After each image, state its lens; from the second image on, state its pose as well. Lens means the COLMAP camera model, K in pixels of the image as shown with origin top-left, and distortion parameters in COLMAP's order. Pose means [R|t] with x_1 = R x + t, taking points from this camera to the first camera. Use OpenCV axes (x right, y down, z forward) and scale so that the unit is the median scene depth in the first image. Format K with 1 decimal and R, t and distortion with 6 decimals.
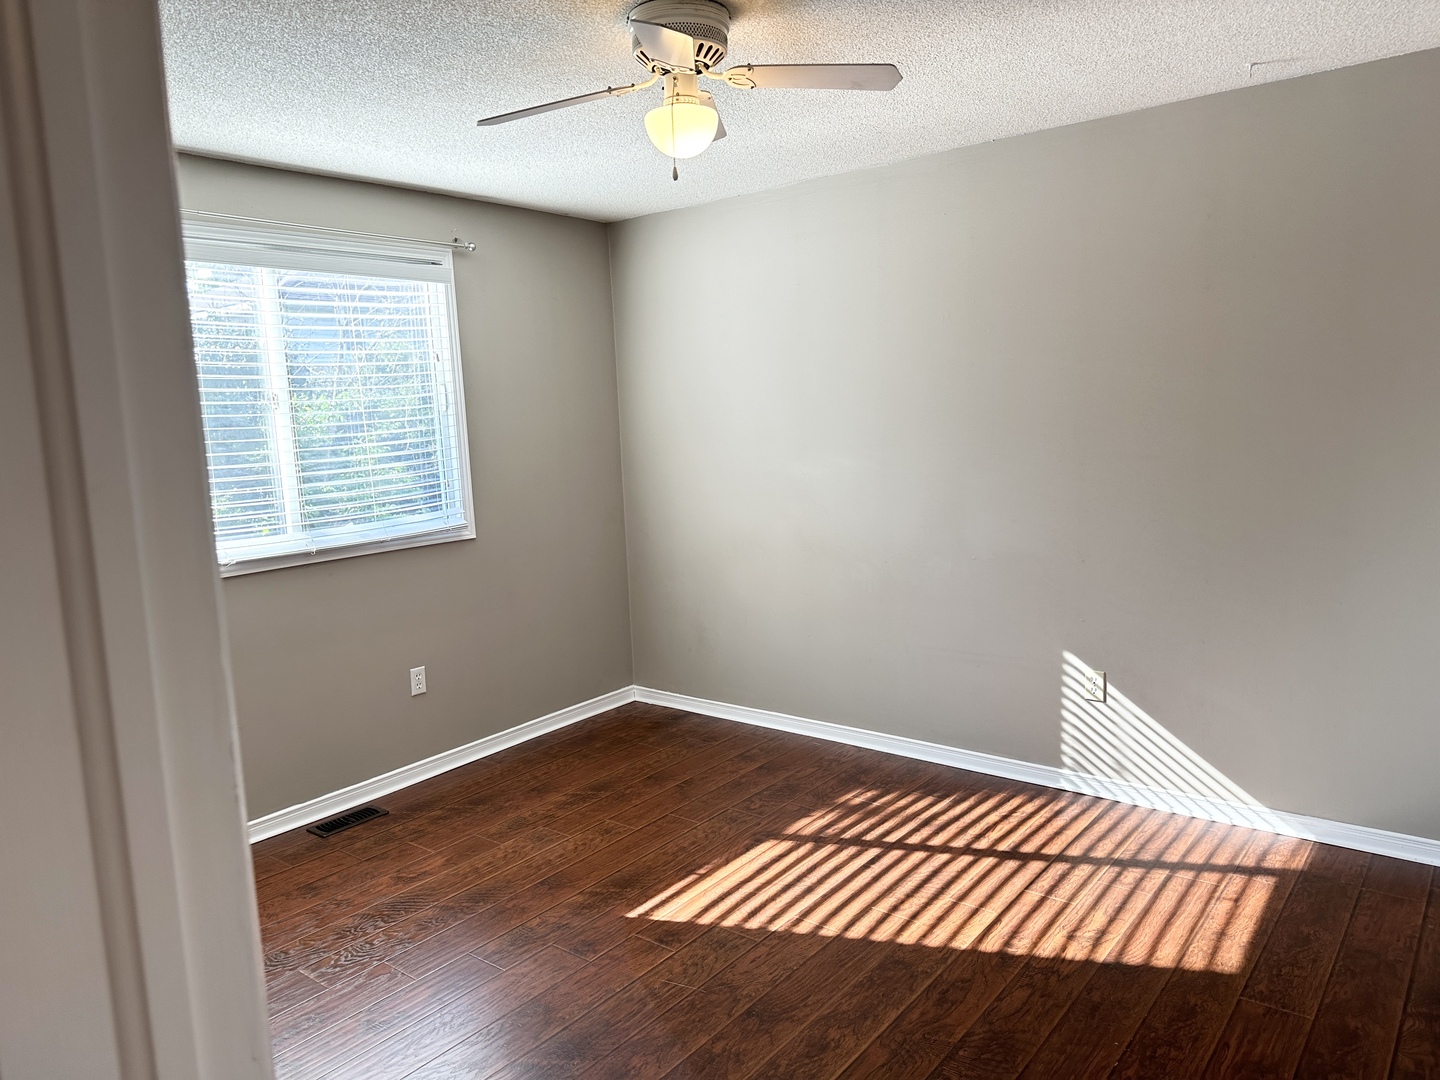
lens RADIAL K [[1015.6, 0, 726.7], [0, 1015.6, 536.9], [0, 0, 1]] dist [0.107616, -0.106689]
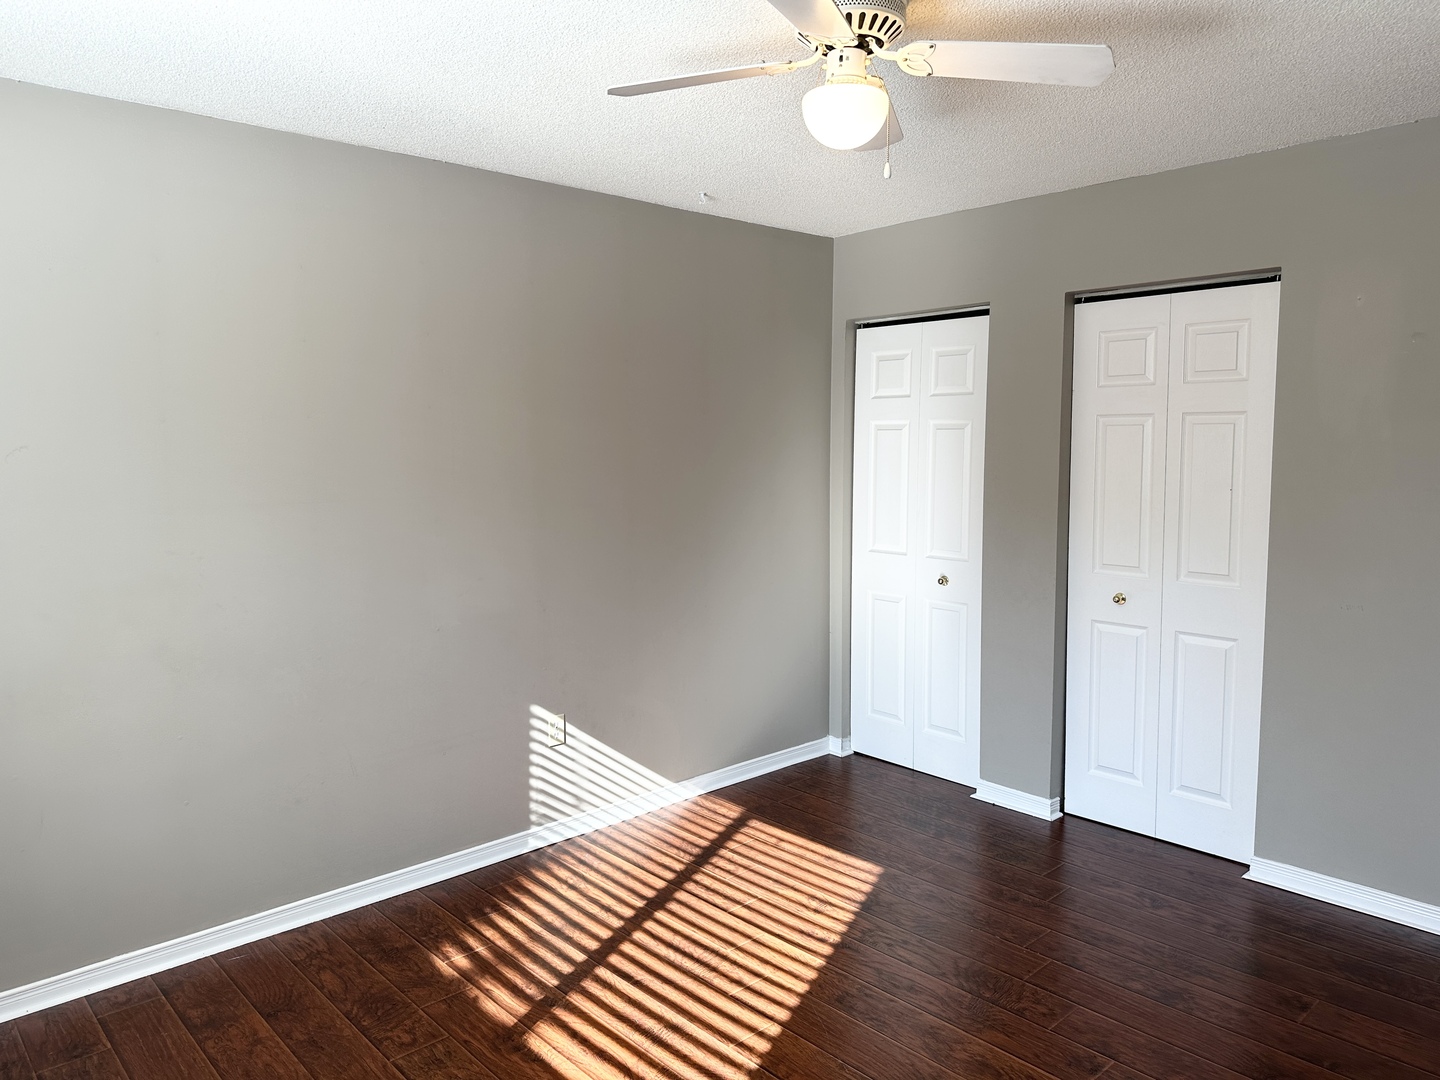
lens RADIAL K [[1015.6, 0, 726.7], [0, 1015.6, 536.9], [0, 0, 1]] dist [0.107616, -0.106689]
pose [[0.158090, -0.064454, 0.985319, -0.688375], [0.115615, 0.992212, 0.046355, -0.085697], [-0.980633, 0.106590, 0.164310, 0.738210]]
